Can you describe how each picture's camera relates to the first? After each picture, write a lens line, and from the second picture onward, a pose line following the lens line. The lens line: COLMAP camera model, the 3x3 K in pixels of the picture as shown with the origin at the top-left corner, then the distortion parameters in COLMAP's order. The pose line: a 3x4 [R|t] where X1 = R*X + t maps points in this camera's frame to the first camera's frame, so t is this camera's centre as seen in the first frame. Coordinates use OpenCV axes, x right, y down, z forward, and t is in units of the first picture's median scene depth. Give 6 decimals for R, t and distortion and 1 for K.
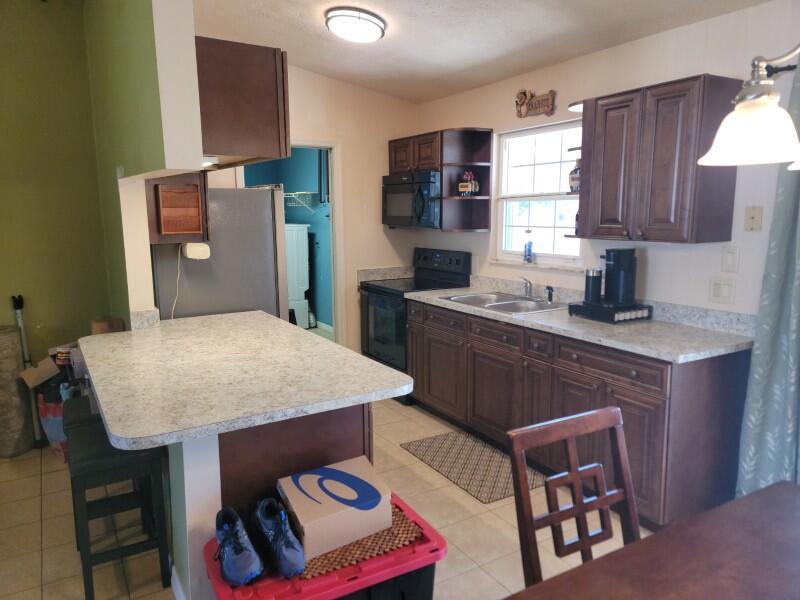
lens RADIAL K [[587.1, 0, 397.0], [0, 587.1, 299.1], [0, 0, 1]] dist [0.045656, -0.018316]
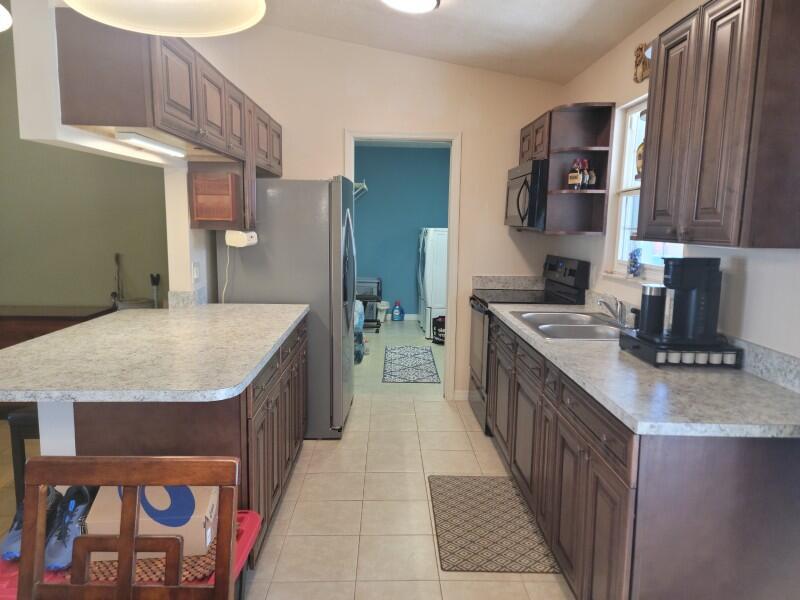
lens RADIAL K [[587.1, 0, 398.9], [0, 587.1, 305.8], [0, 0, 1]] dist [0.045656, -0.018316]
pose [[0.869342, 0.092229, -0.485529, 0.406795], [-0.098699, 0.995041, 0.012291, -0.006161], [0.484255, 0.037236, 0.874134, 0.246439]]
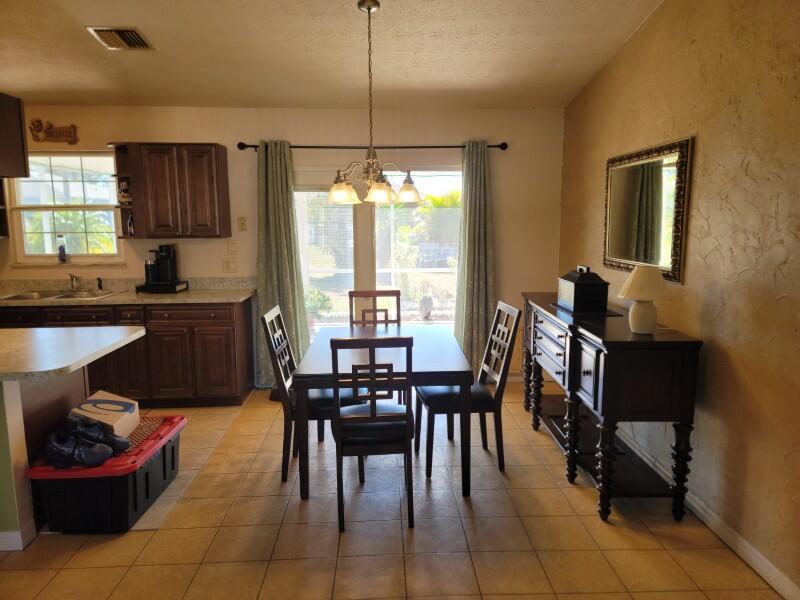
lens RADIAL K [[587.1, 0, 407.8], [0, 587.1, 299.0], [0, 0, 1]] dist [0.045656, -0.018316]
pose [[0.482223, -0.120217, 0.867761, -0.627575], [0.136301, 0.988773, 0.061238, 0.041780], [-0.865380, 0.088746, 0.493195, -0.254865]]
